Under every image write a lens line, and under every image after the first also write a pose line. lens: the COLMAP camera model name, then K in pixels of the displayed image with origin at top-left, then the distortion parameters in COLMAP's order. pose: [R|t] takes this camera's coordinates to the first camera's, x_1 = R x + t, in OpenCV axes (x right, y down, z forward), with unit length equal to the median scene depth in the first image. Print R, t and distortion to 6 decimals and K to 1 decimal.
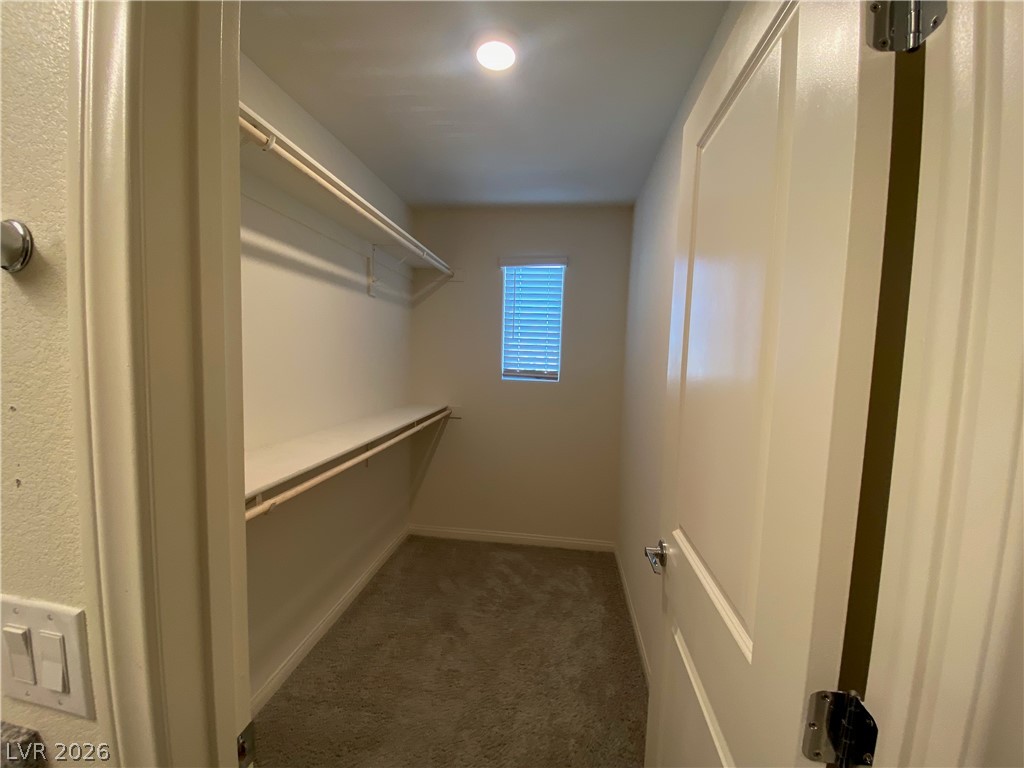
lens RADIAL K [[405.6, 0, 514.3], [0, 405.6, 382.6], [0, 0, 1]] dist [-0.000121, -0.015636]
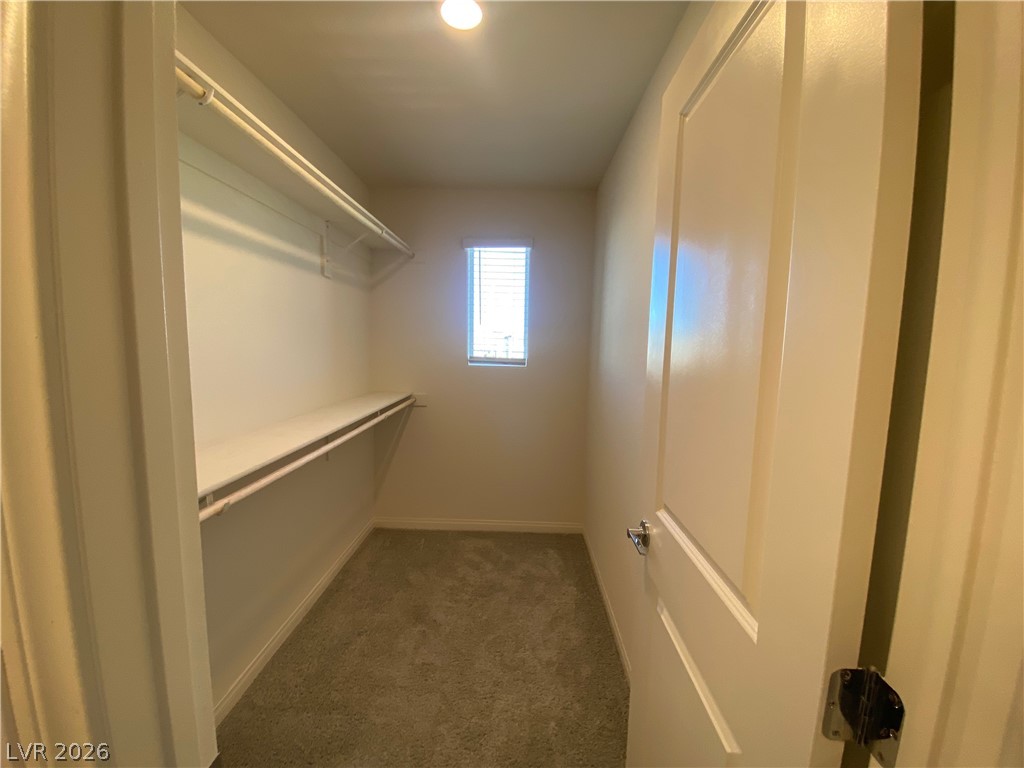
lens RADIAL K [[405.1, 0, 512.0], [0, 405.1, 384.0], [0, 0, 1]] dist [0.013194, -0.020931]
pose [[0.995531, -0.021747, 0.091894, -0.024200], [0.018594, 0.999213, 0.035031, 0.007588], [-0.092583, -0.033165, 0.995152, 0.029296]]
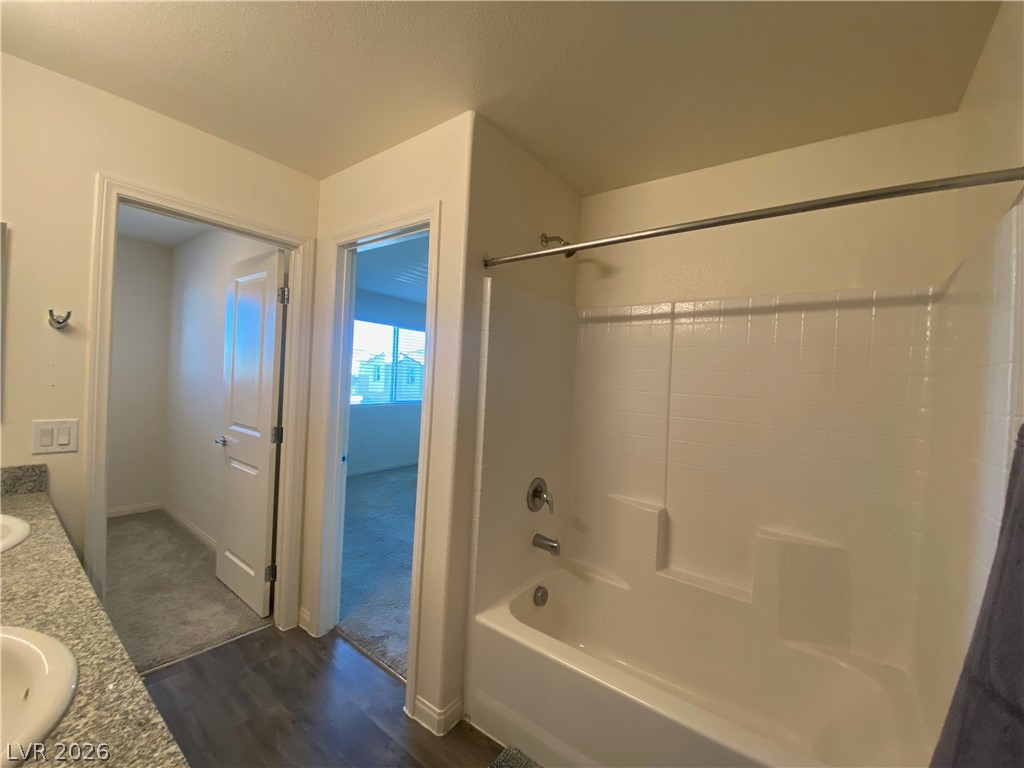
lens RADIAL K [[414.3, 0, 516.5], [0, 414.3, 382.5], [0, 0, 1]] dist [0.025795, -0.016724]
pose [[0.493407, -0.016367, 0.869644, -0.584206], [0.031224, 0.999512, 0.001096, 0.081987], [-0.869238, 0.026613, 0.493677, -1.094339]]
